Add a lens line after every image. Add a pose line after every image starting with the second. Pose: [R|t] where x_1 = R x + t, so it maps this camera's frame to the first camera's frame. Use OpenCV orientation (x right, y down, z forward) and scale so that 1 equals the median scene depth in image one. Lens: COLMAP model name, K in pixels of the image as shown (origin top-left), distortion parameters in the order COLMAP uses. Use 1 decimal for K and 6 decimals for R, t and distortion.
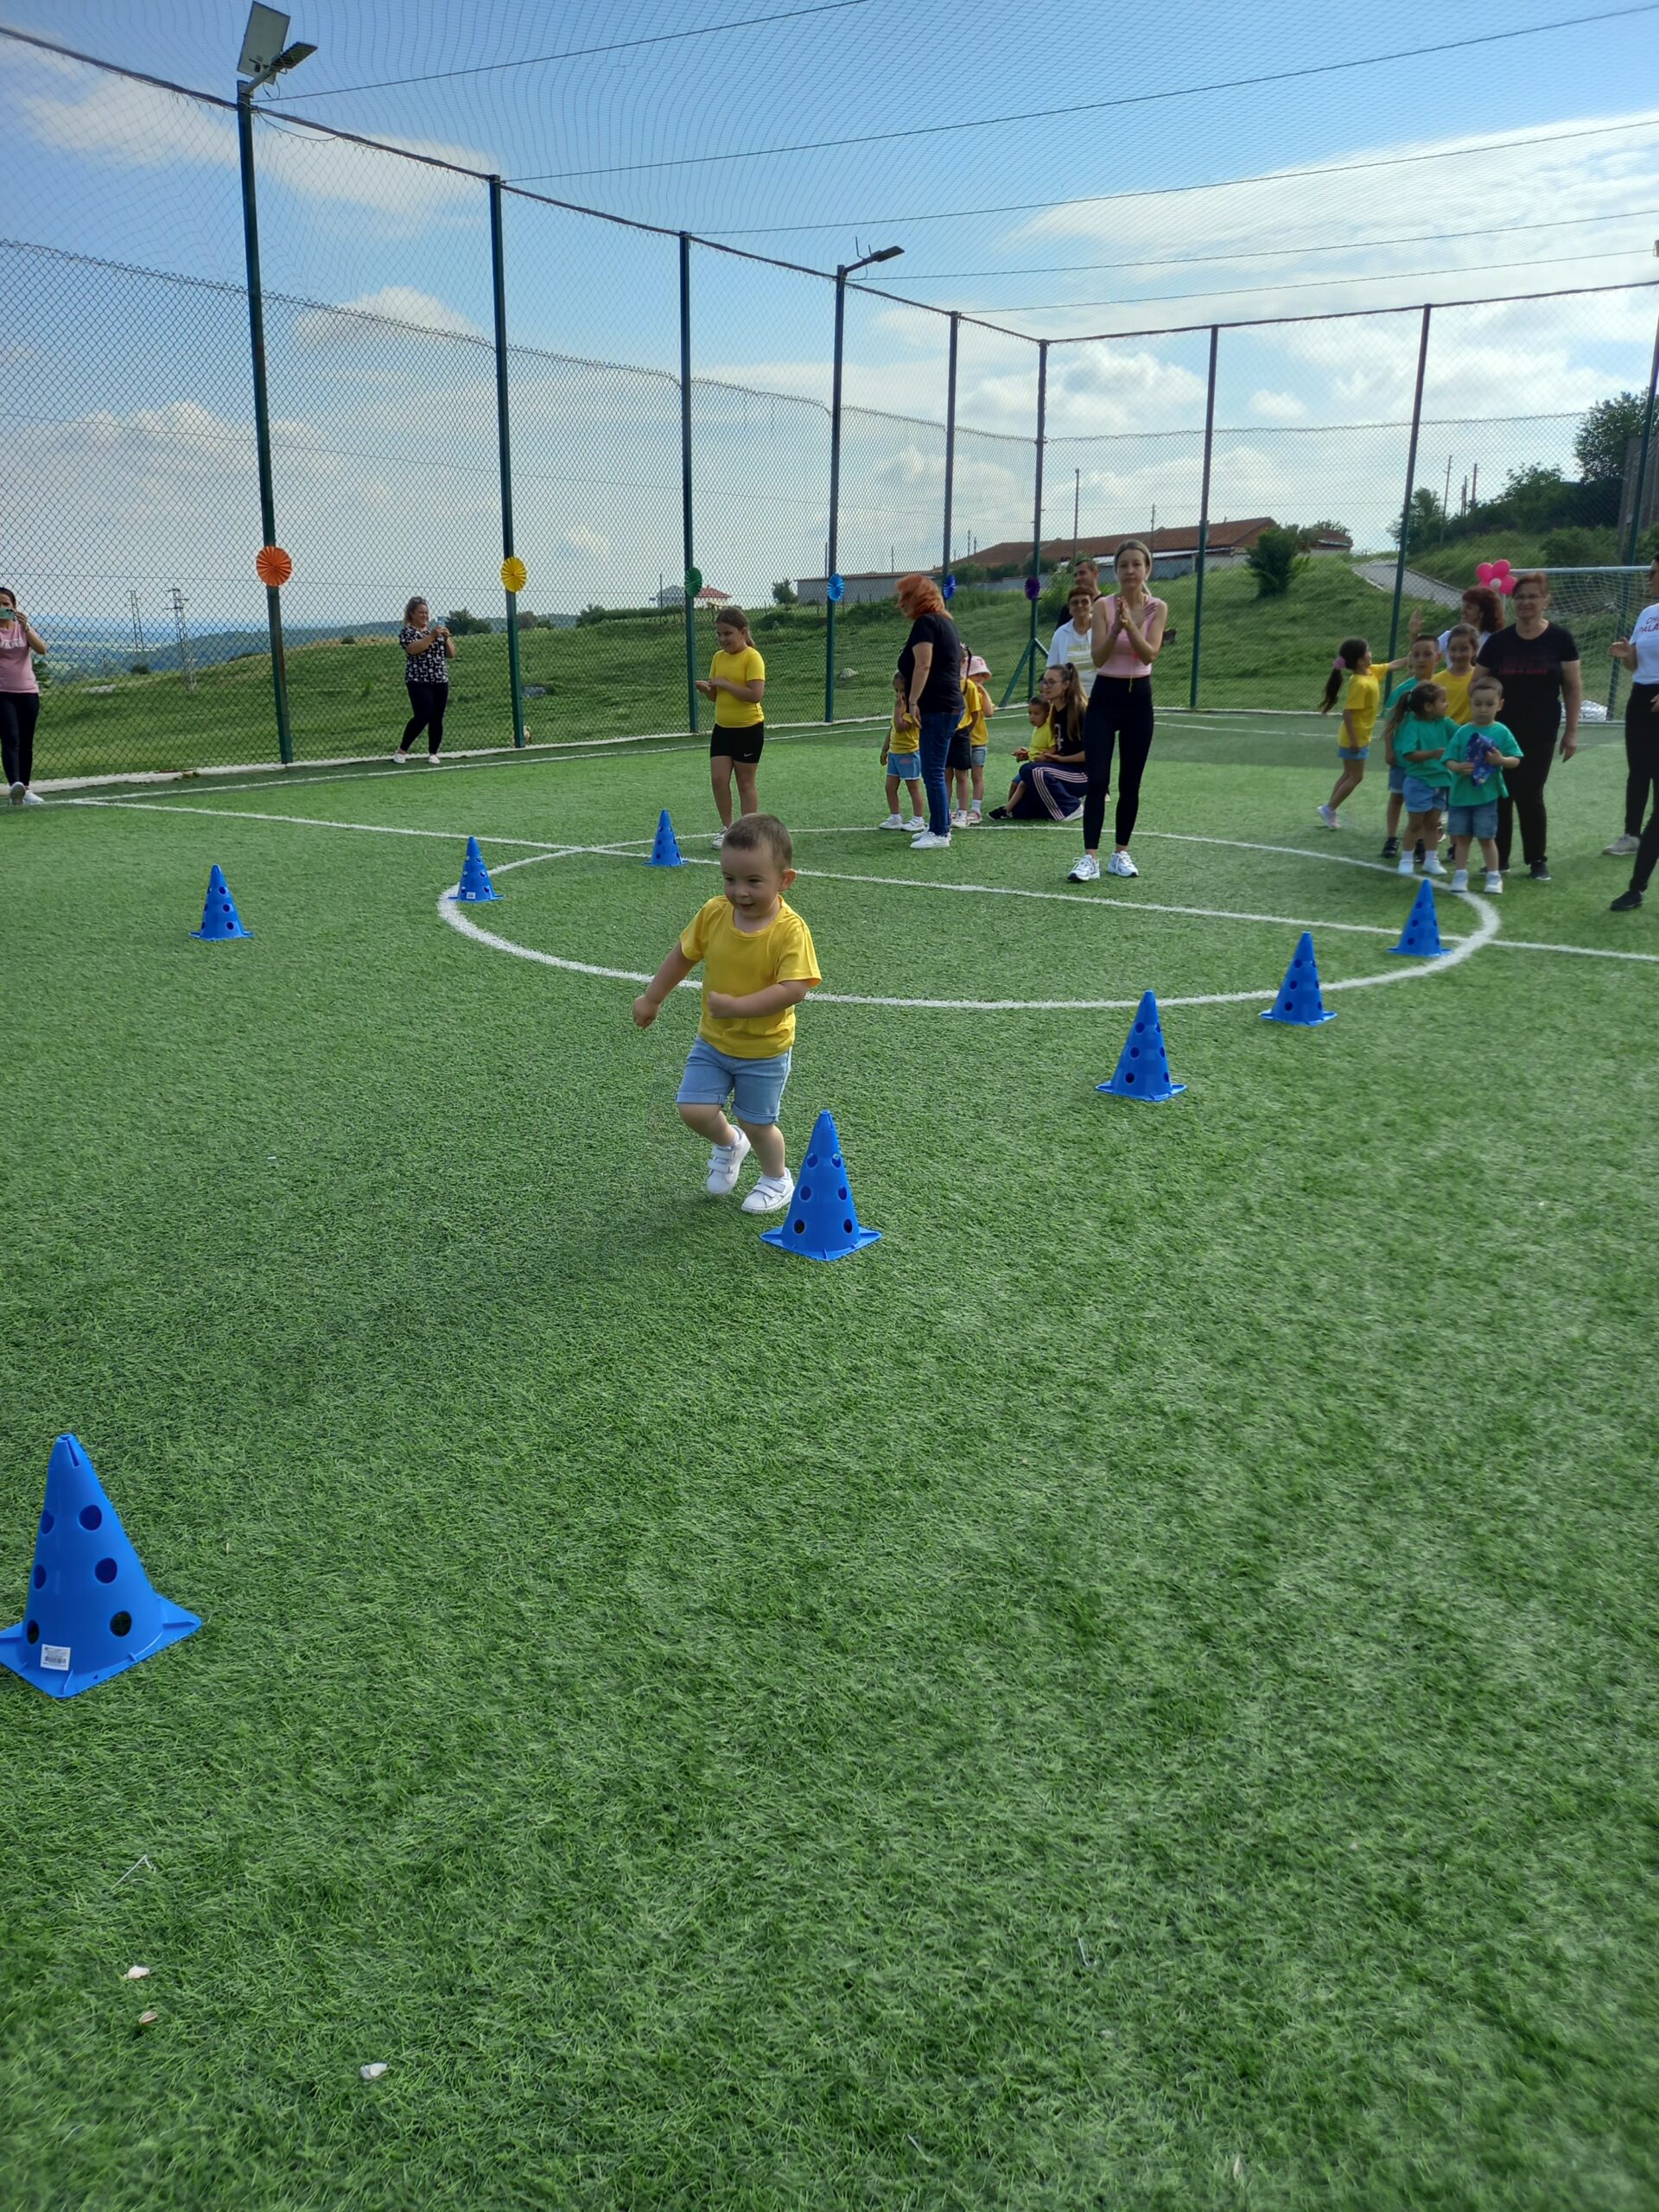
lens RADIAL K [[1578.8, 0, 835.5], [0, 1578.8, 1120.0], [0, 0, 1]] dist [0.065669, -0.077135]
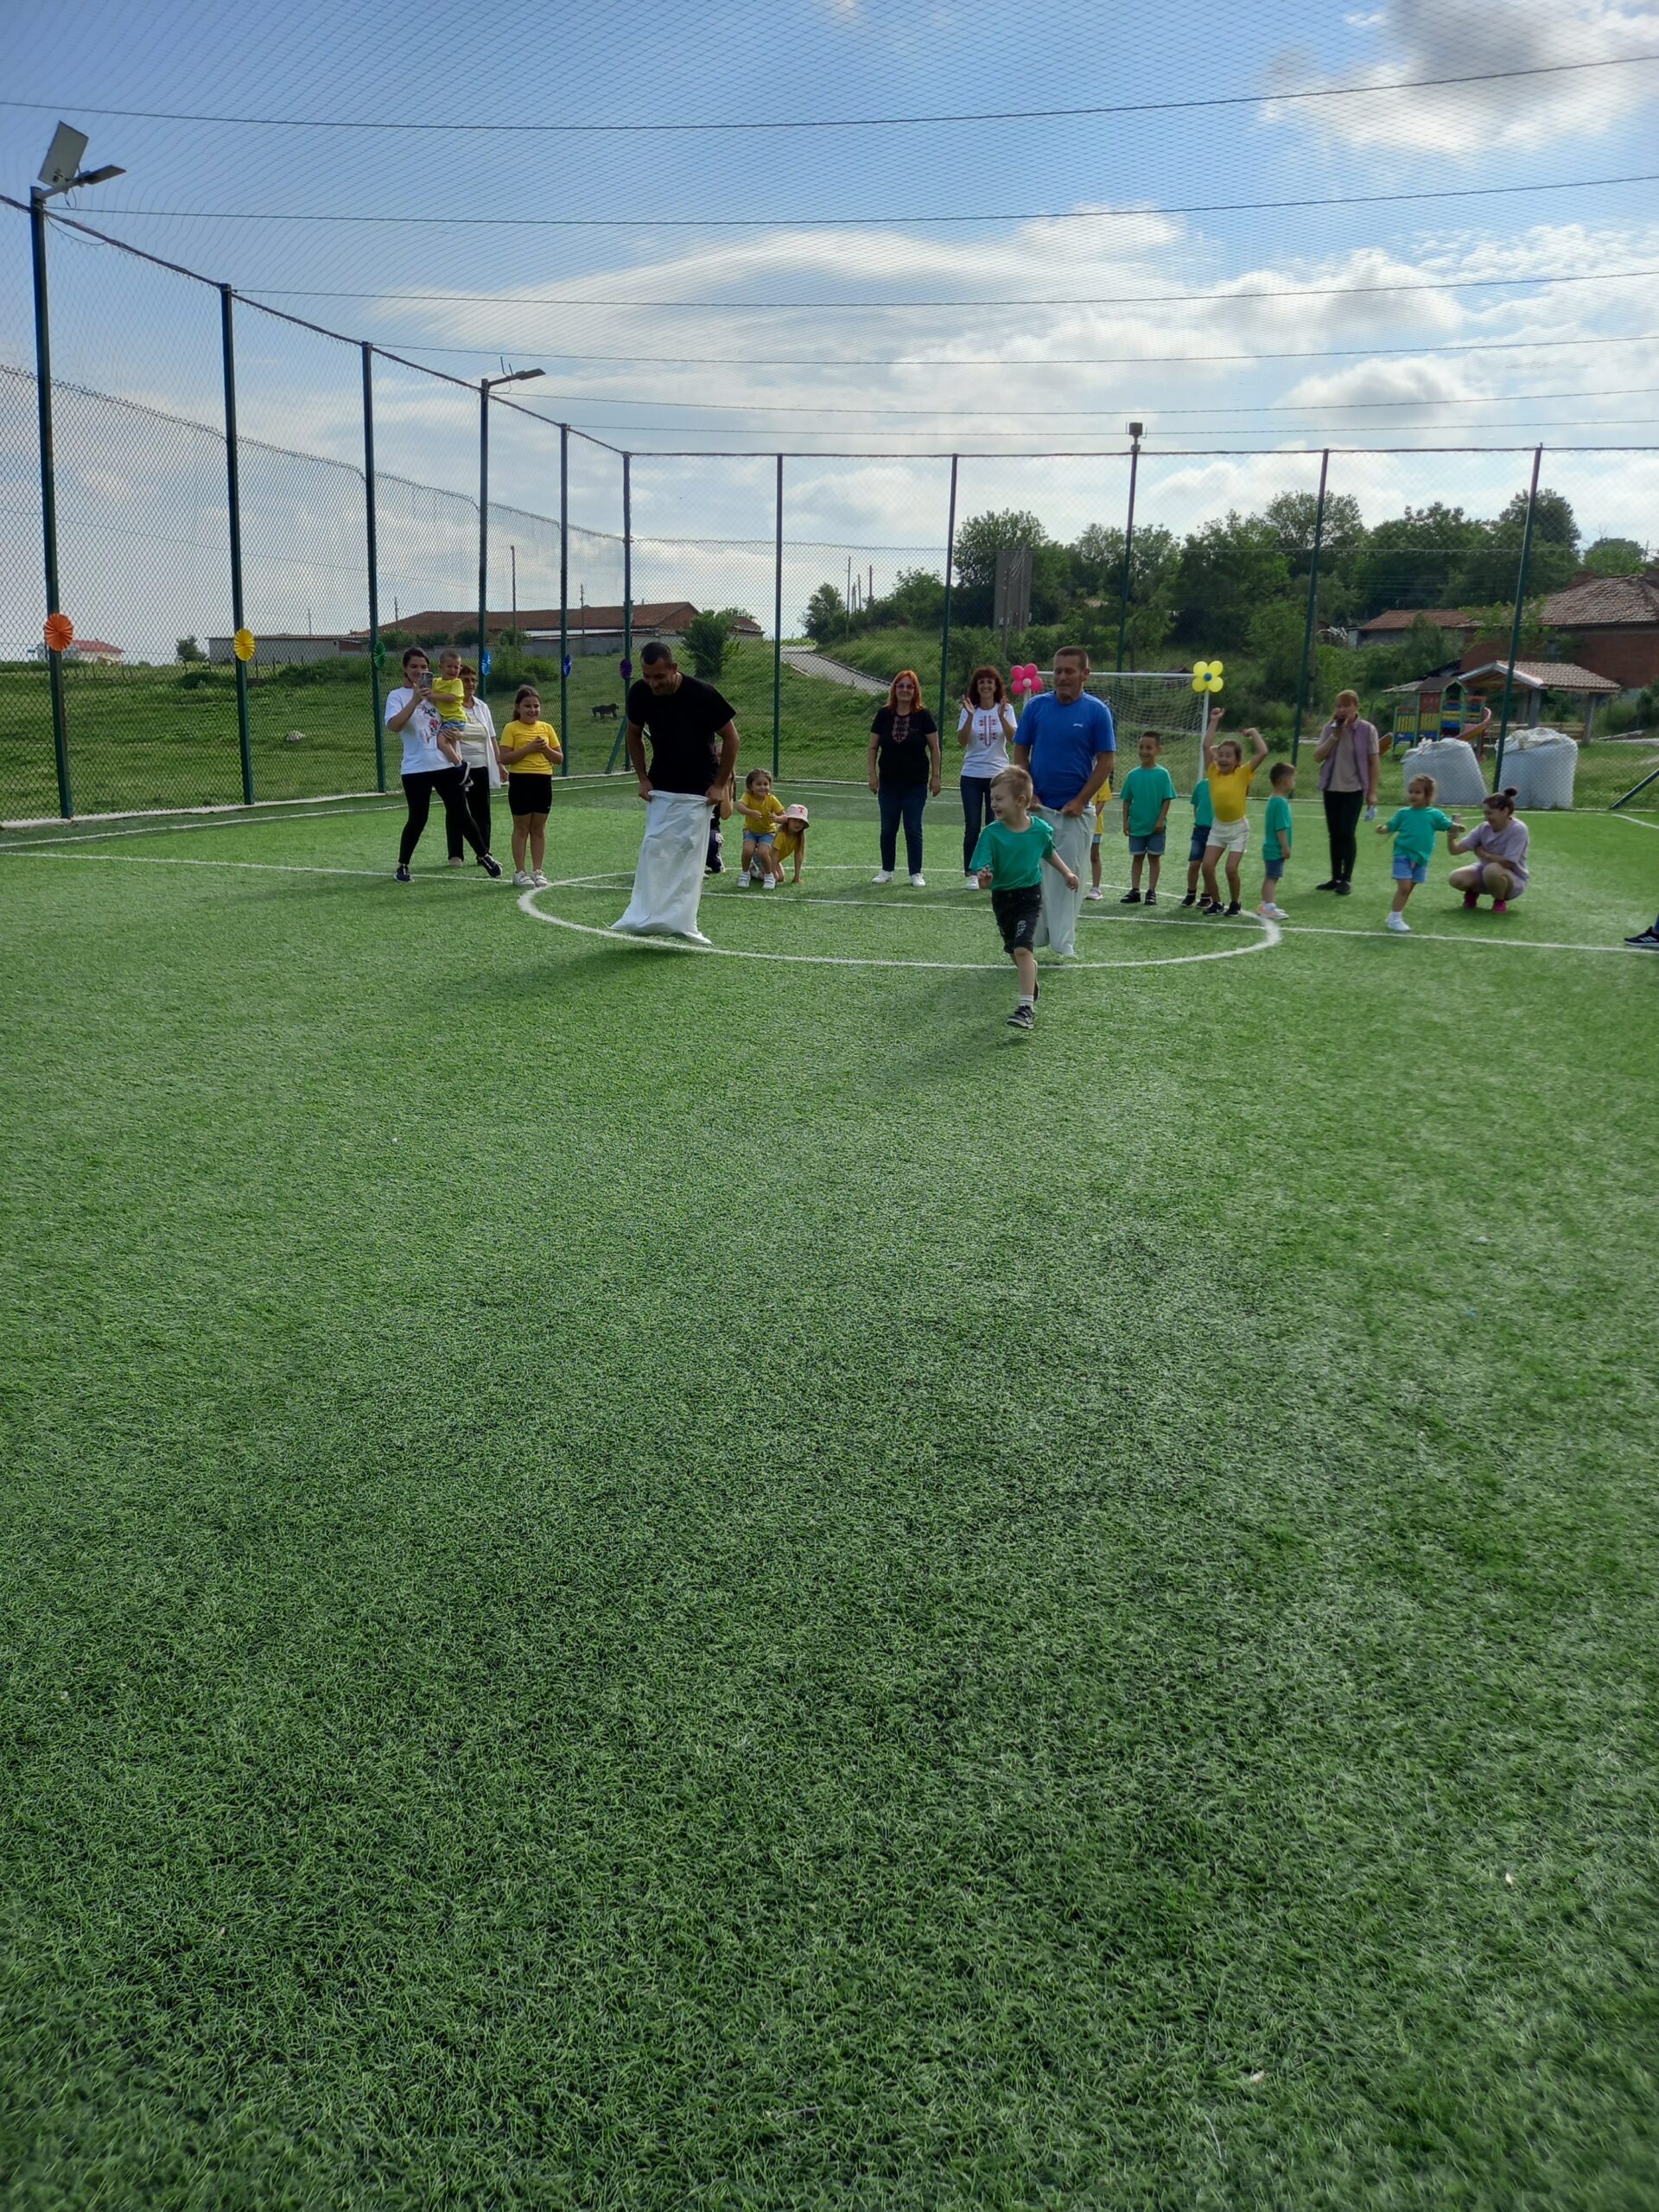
lens RADIAL K [[1595.7, 0, 799.4], [0, 1595.7, 1106.2], [0, 0, 1]] dist [0.051857, -0.065681]
pose [[0.944811, -0.053438, 0.323229, -0.154491], [0.069721, 0.996804, -0.039002, 0.024140], [-0.320111, 0.059385, 0.945517, -0.084974]]
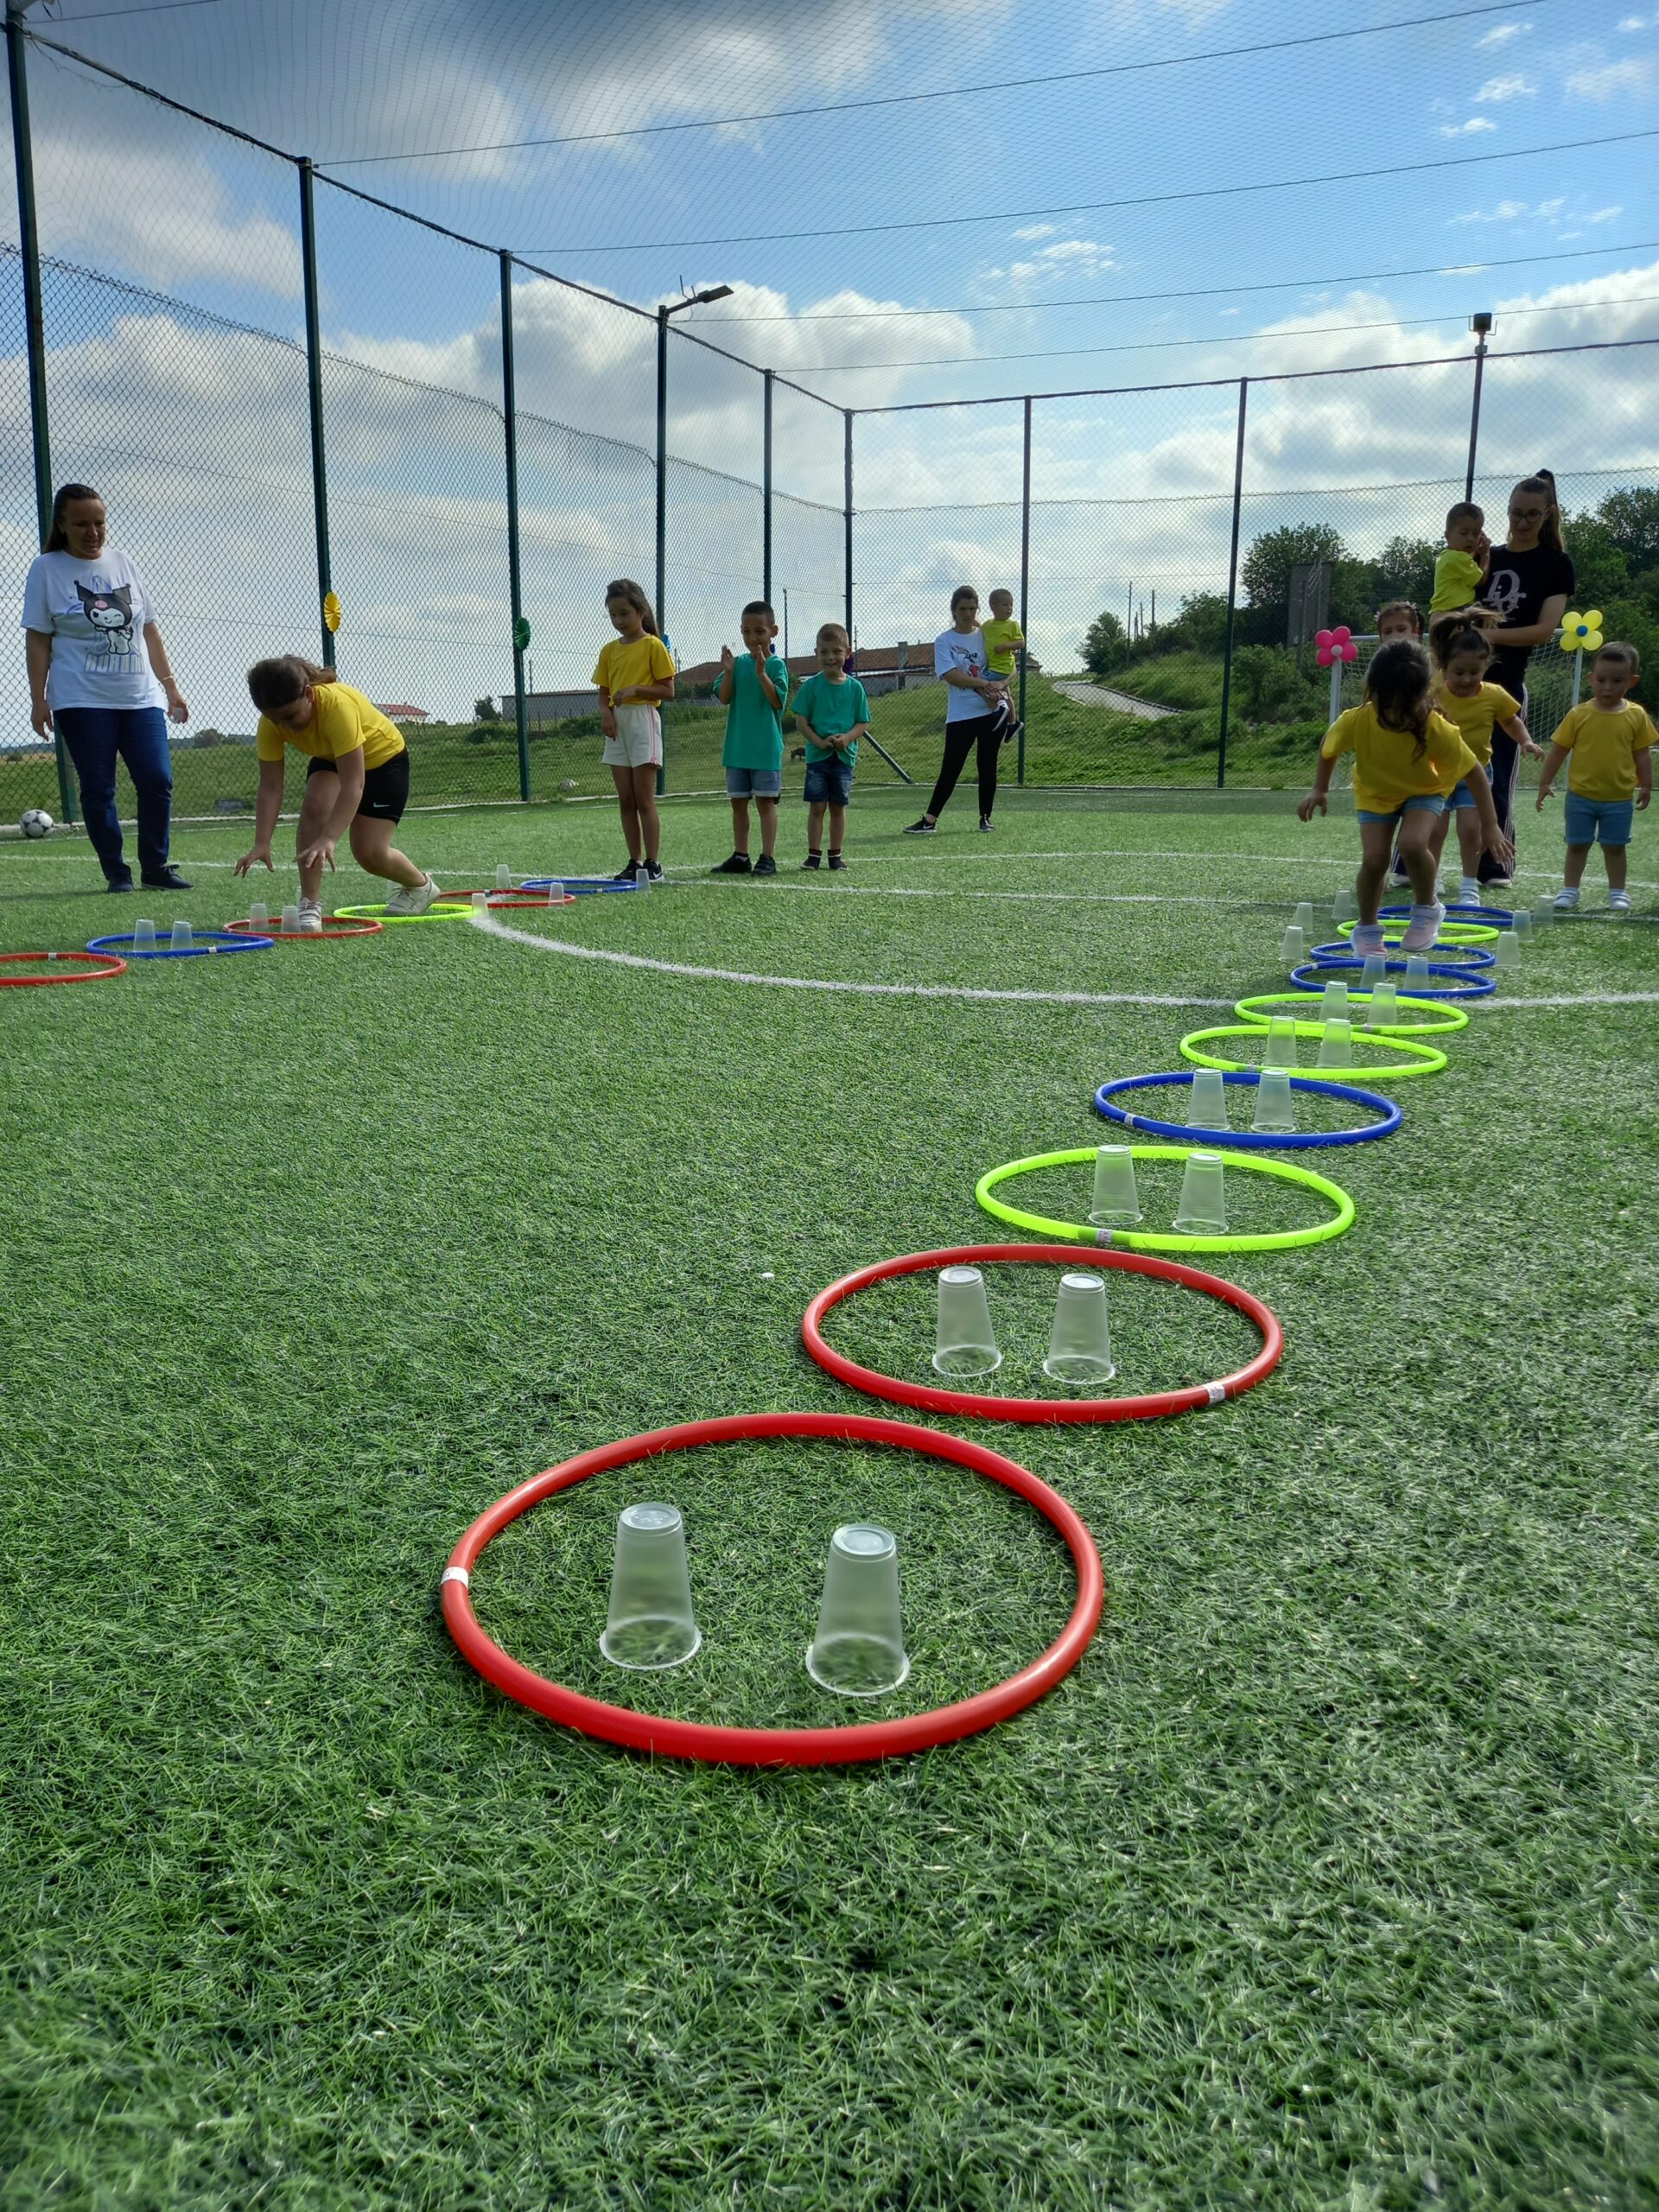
lens RADIAL K [[1592.0, 0, 814.6], [0, 1592.0, 1114.9], [0, 0, 1]] dist [0.061256, -0.071861]
pose [[0.985332, -0.041254, 0.165587, -0.072053], [0.053591, 0.996054, -0.070737, 0.001915], [-0.162015, 0.078574, 0.983655, 0.091854]]
